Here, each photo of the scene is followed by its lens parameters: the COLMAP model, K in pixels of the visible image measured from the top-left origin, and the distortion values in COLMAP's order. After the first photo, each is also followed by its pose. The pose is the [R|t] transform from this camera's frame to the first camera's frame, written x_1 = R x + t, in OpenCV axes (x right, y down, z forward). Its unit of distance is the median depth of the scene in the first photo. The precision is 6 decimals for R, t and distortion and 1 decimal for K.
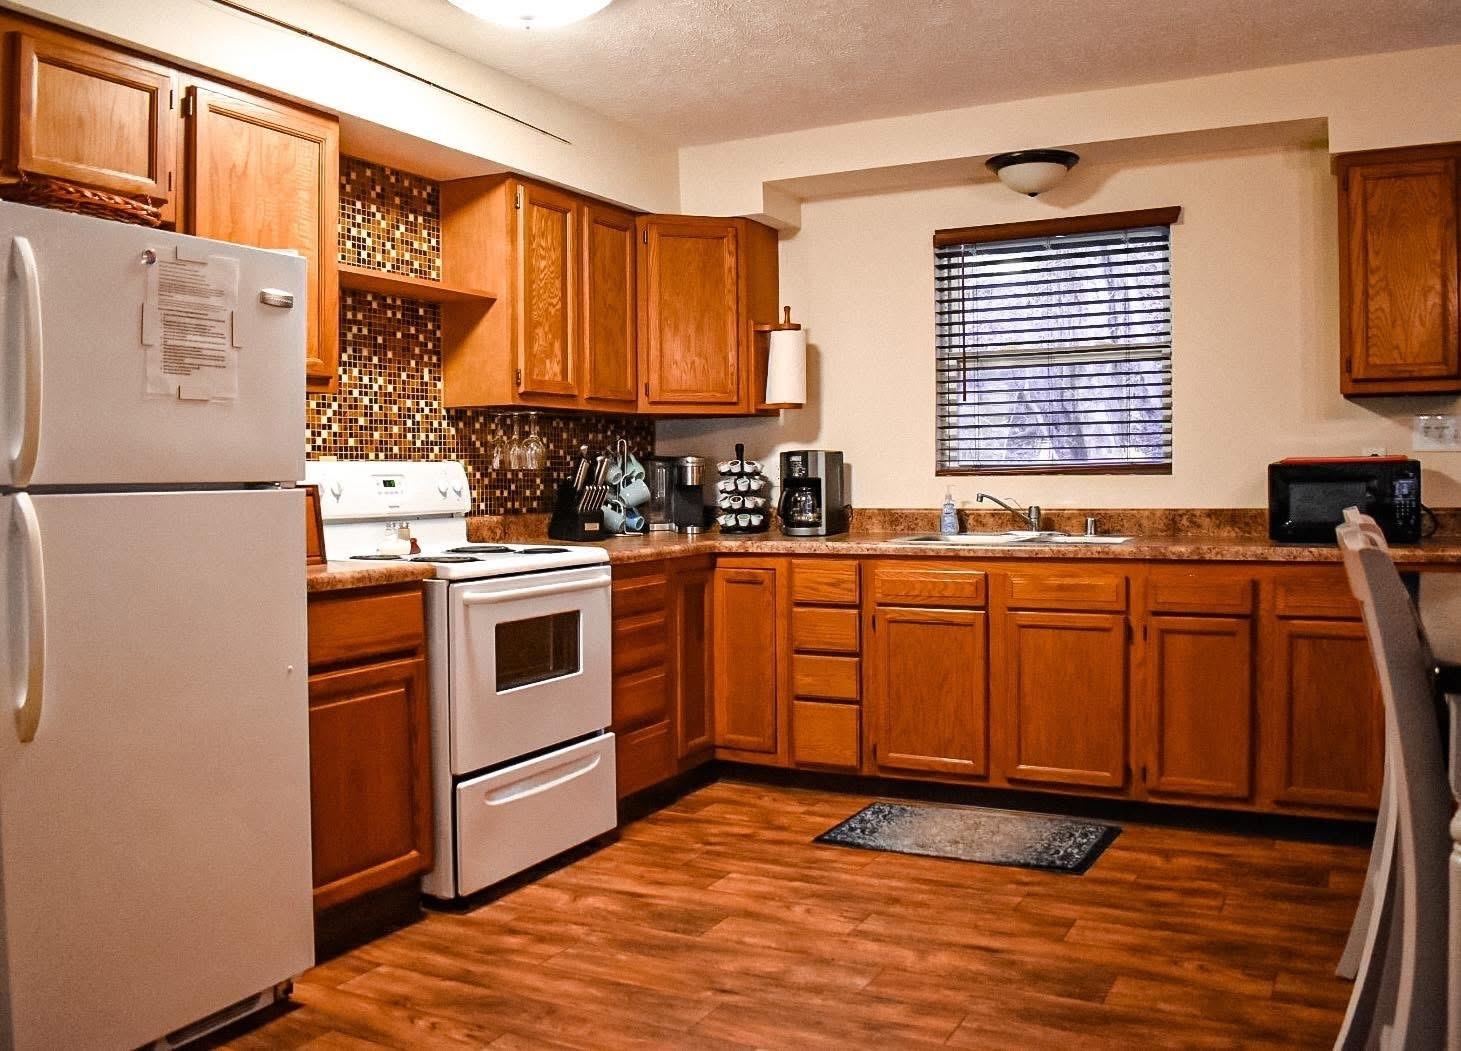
lens RADIAL K [[1261.1, 0, 730.5], [0, 1261.1, 525.5], [0, 0, 1]] dist [-0.088292, -0.000131]
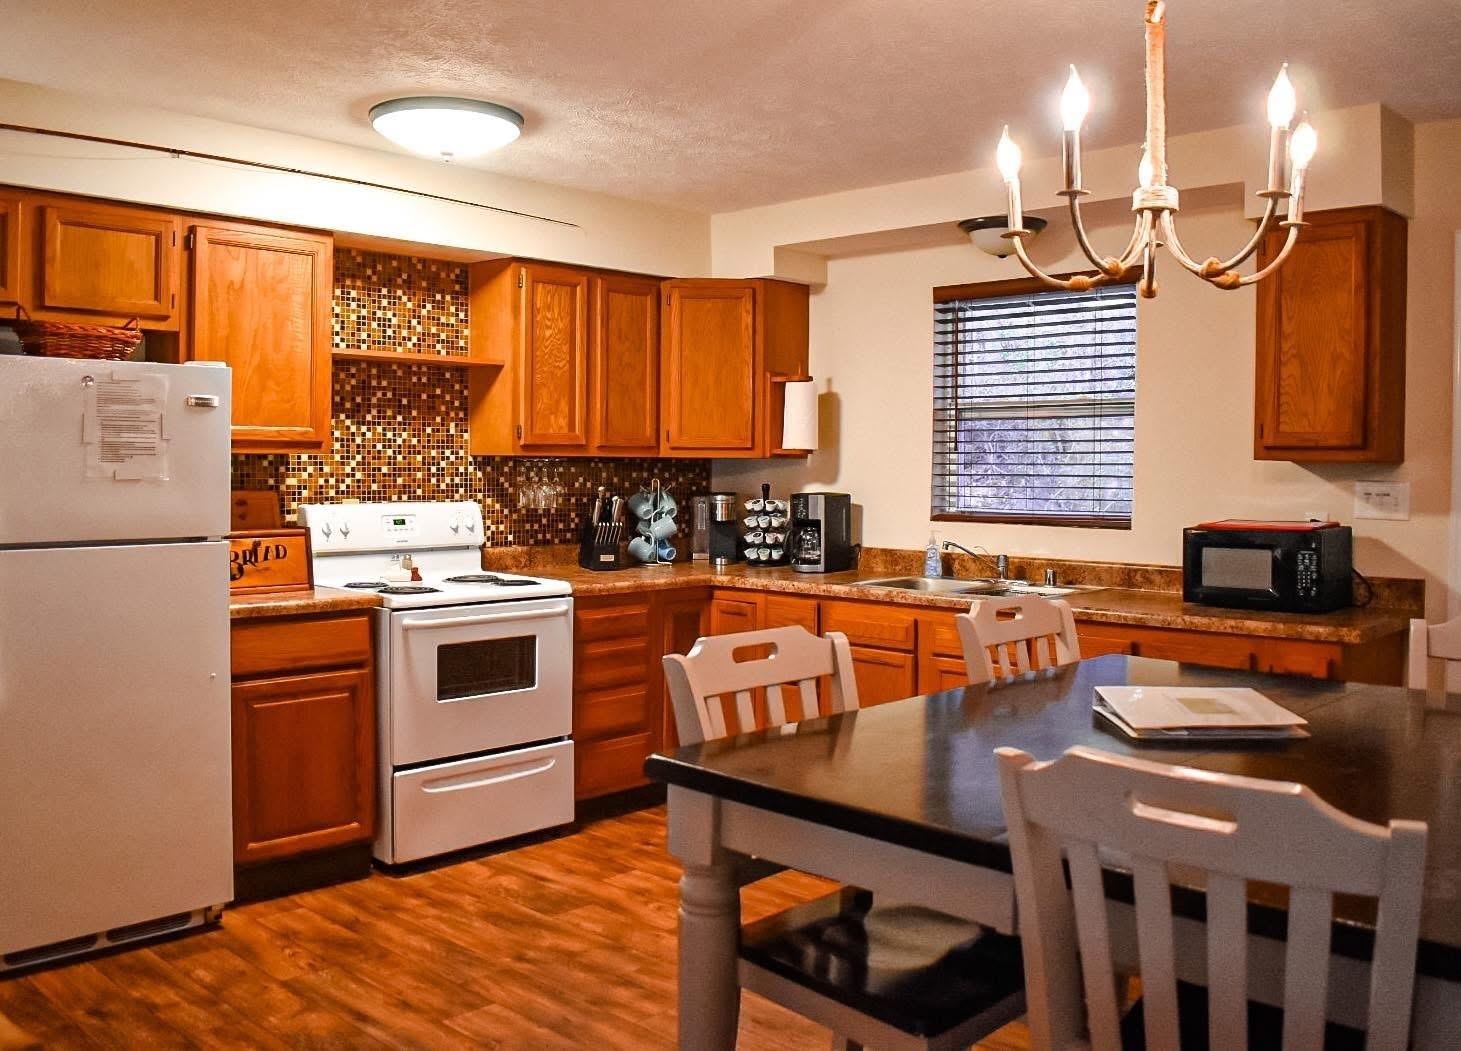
lens RADIAL K [[1301.1, 0, 730.5], [0, 1301.1, 525.5], [0, 0, 1]] dist [-0.081055, 0.003455]
pose [[0.959436, 0.032133, -0.280091, 0.376599], [-0.029760, 0.999476, 0.012721, -0.054057], [0.280353, -0.003869, 0.959889, -0.112492]]
